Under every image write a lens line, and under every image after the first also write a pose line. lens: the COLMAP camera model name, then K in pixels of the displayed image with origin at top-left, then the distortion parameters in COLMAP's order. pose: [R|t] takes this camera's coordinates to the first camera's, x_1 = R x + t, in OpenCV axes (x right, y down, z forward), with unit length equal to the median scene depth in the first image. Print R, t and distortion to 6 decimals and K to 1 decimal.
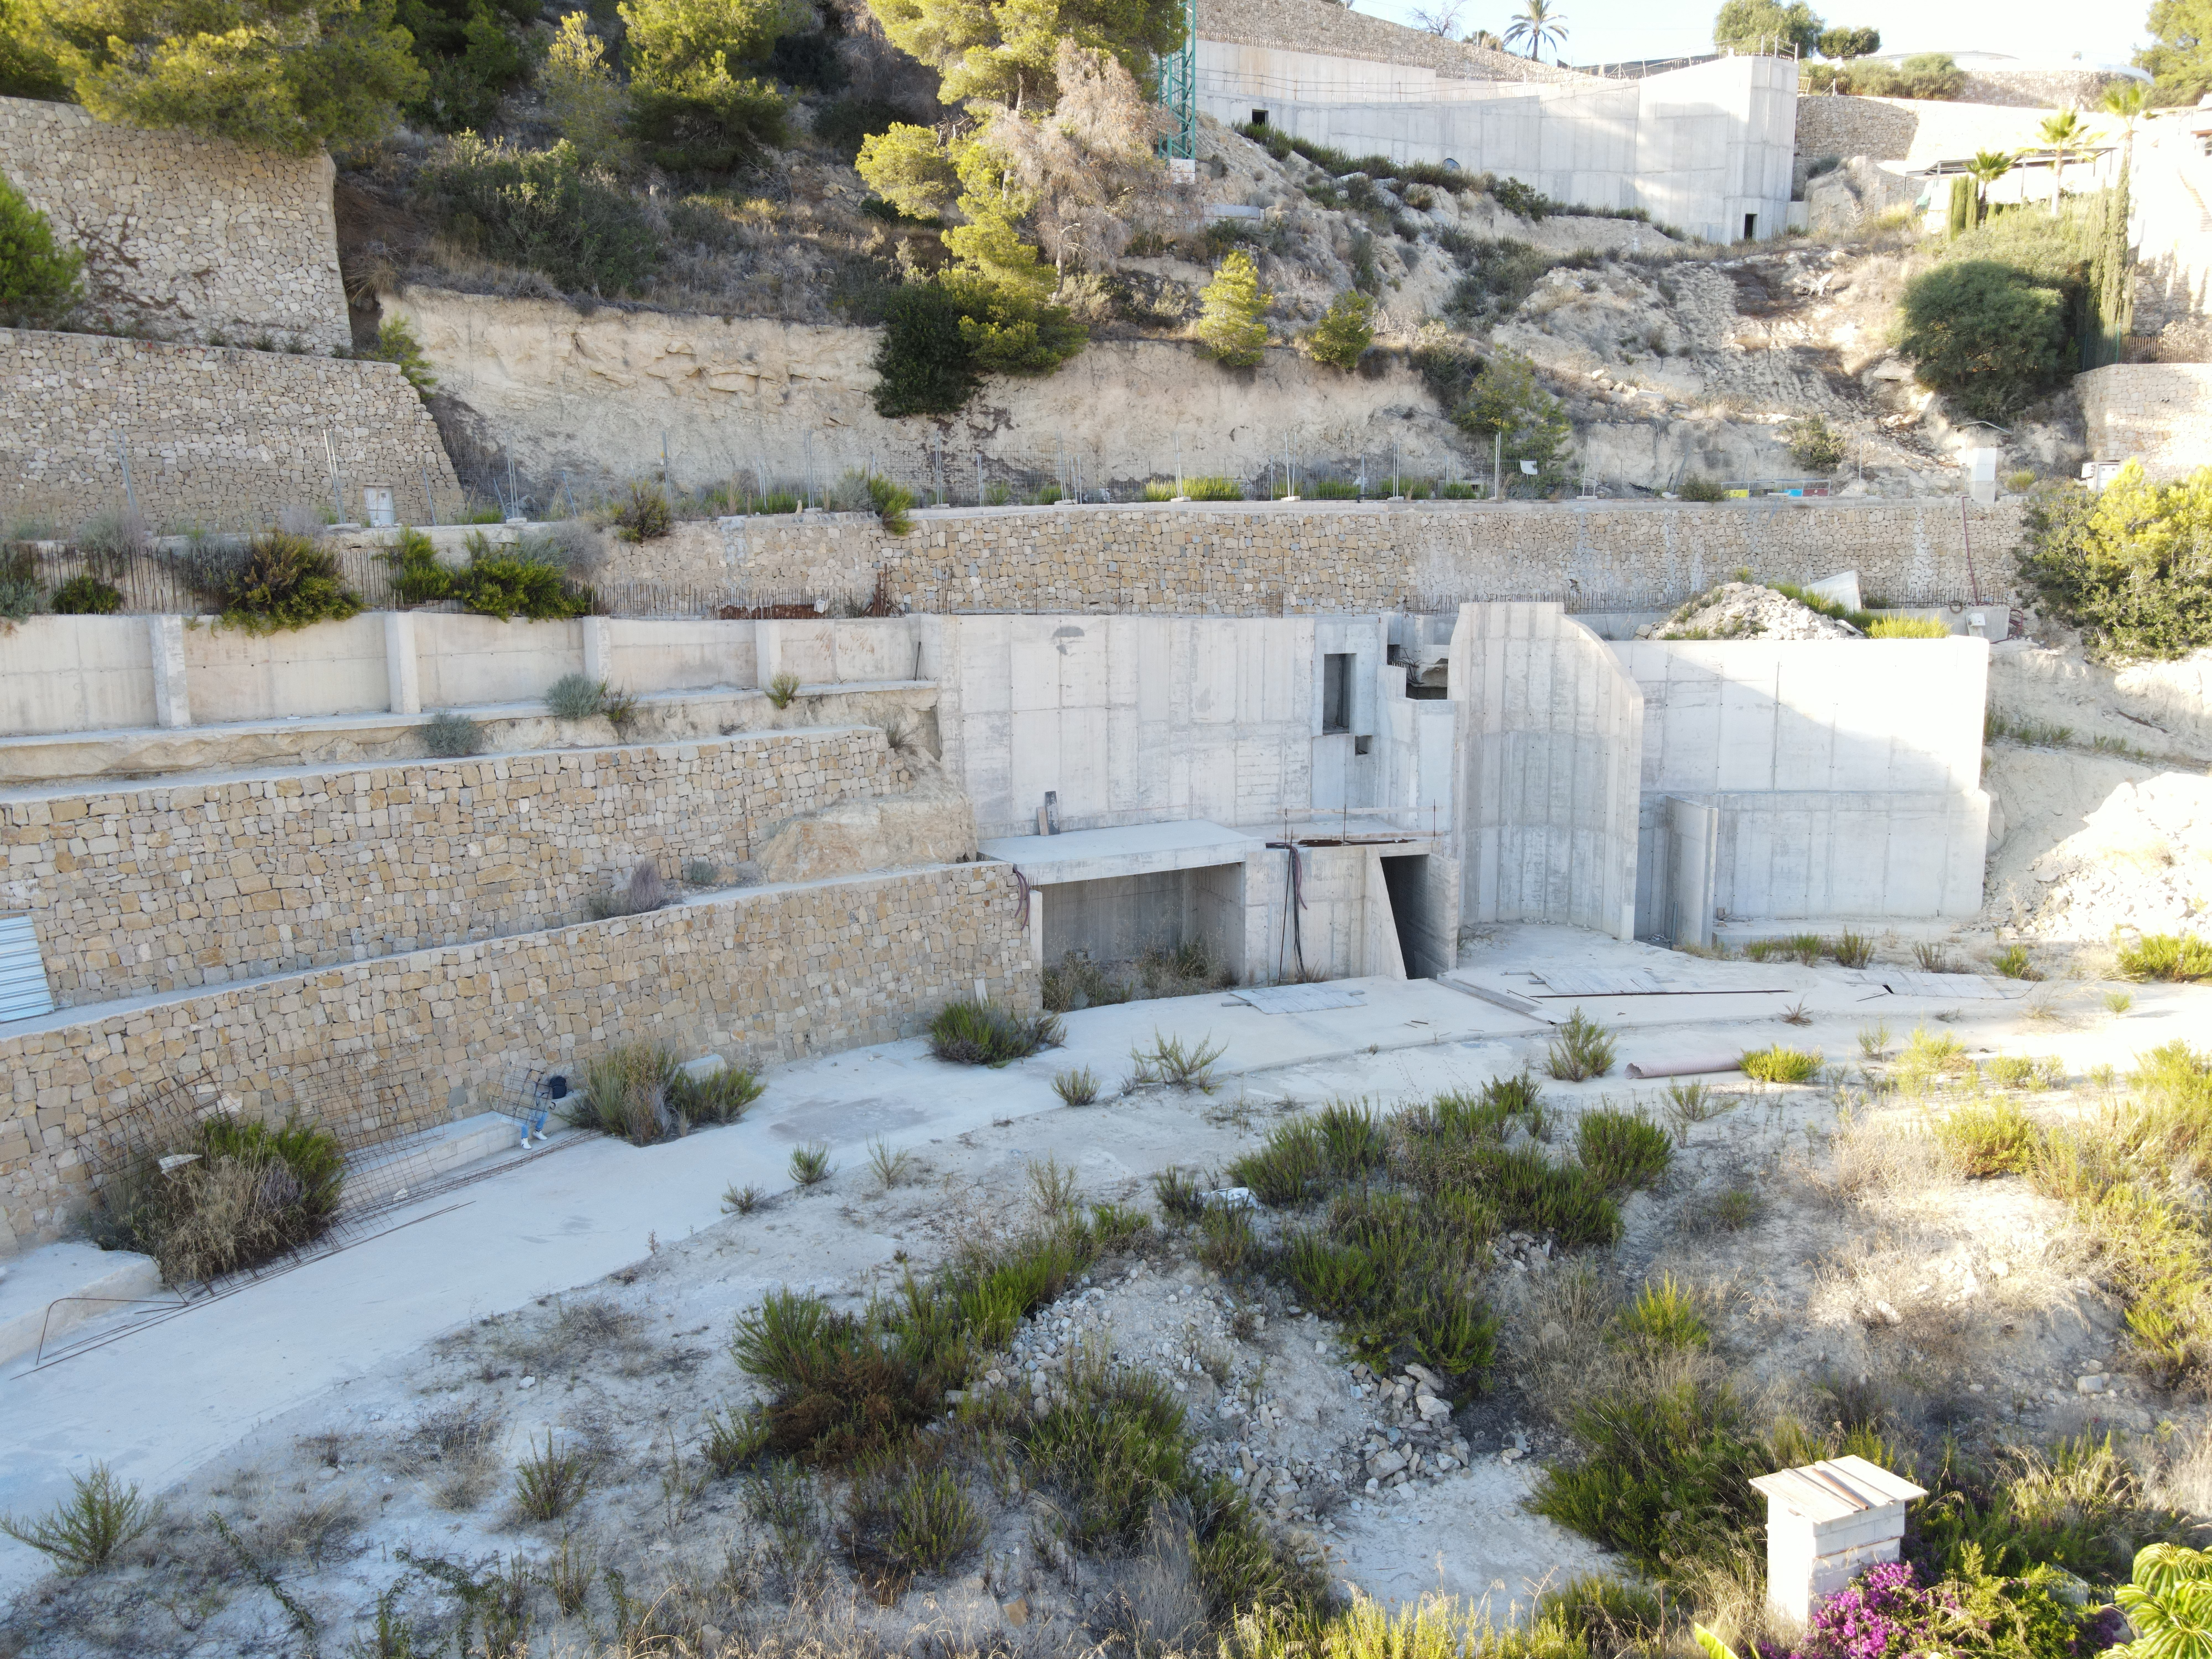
lens RADIAL K [[1602.4, 0, 1090.3], [0, 1602.4, 831.8], [0, 0, 1]] dist [0.012454, 0.011726]
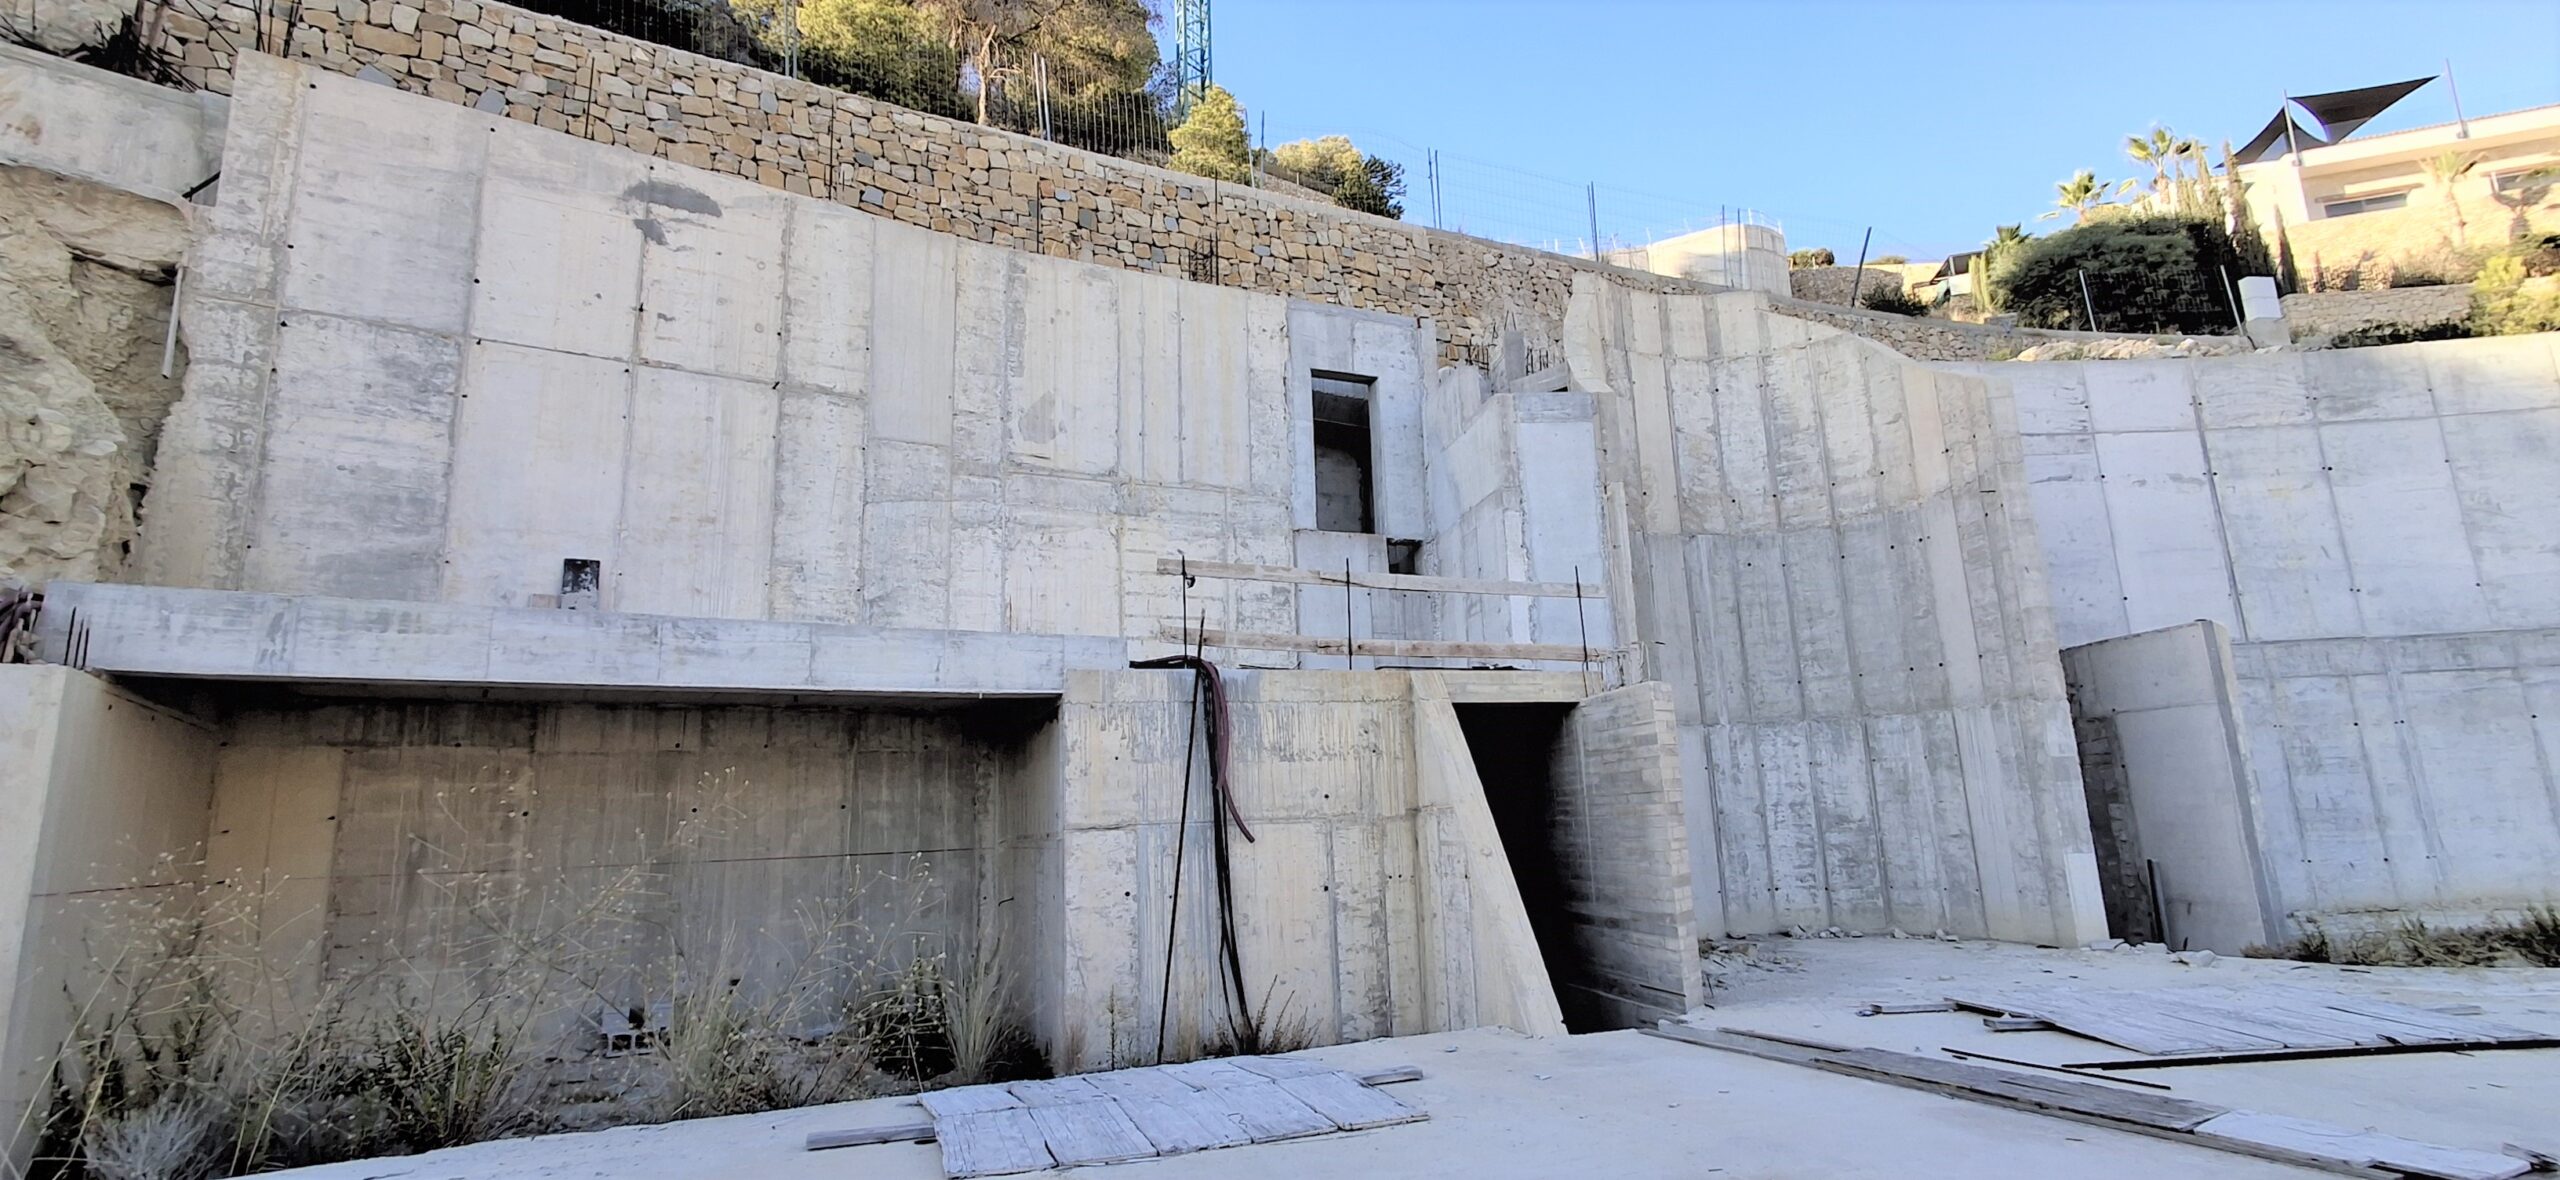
lens RADIAL K [[1173.4, 0, 1276.5], [0, 1173.4, 600.7], [0, 0, 1]] dist [0.007474, 0.002886]
pose [[0.999455, -0.025472, 0.021006, 0.142215], [0.031158, 0.938108, -0.344938, 0.091350], [-0.010920, 0.345404, 0.938391, 0.775283]]
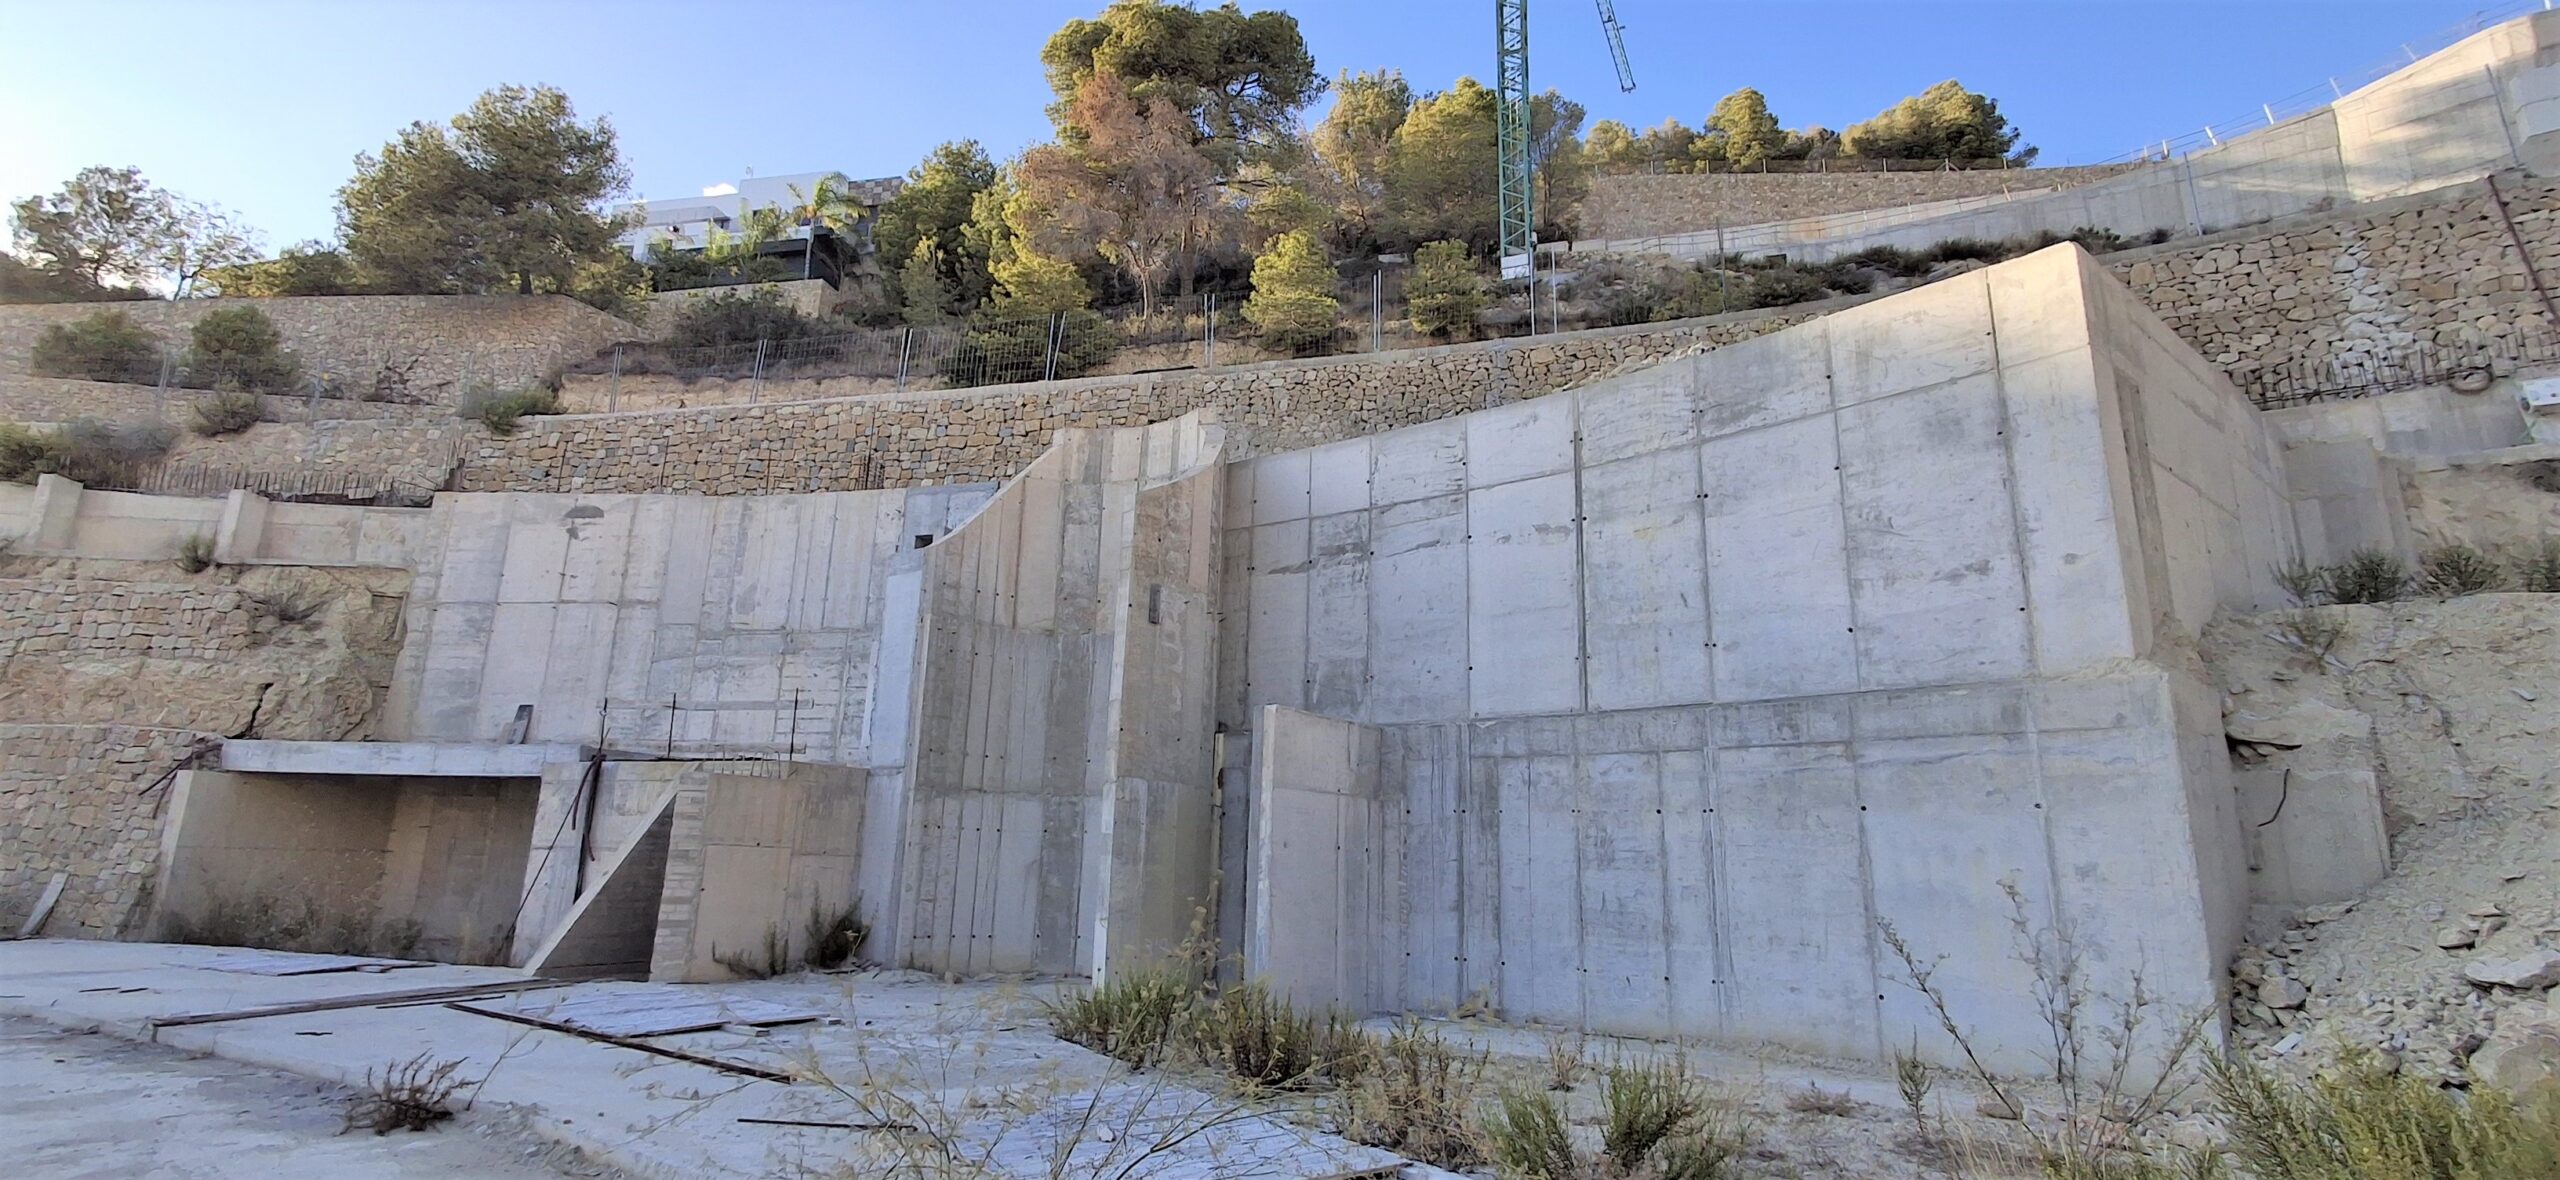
lens RADIAL K [[1173.4, 0, 1268.9], [0, 1173.4, 599.6], [0, 0, 1]] dist [0.007474, 0.002886]
pose [[0.771987, -0.110181, -0.626016, 0.657158], [-0.139770, 0.931333, -0.336278, 0.074078], [0.620081, 0.347100, 0.703577, 0.843172]]
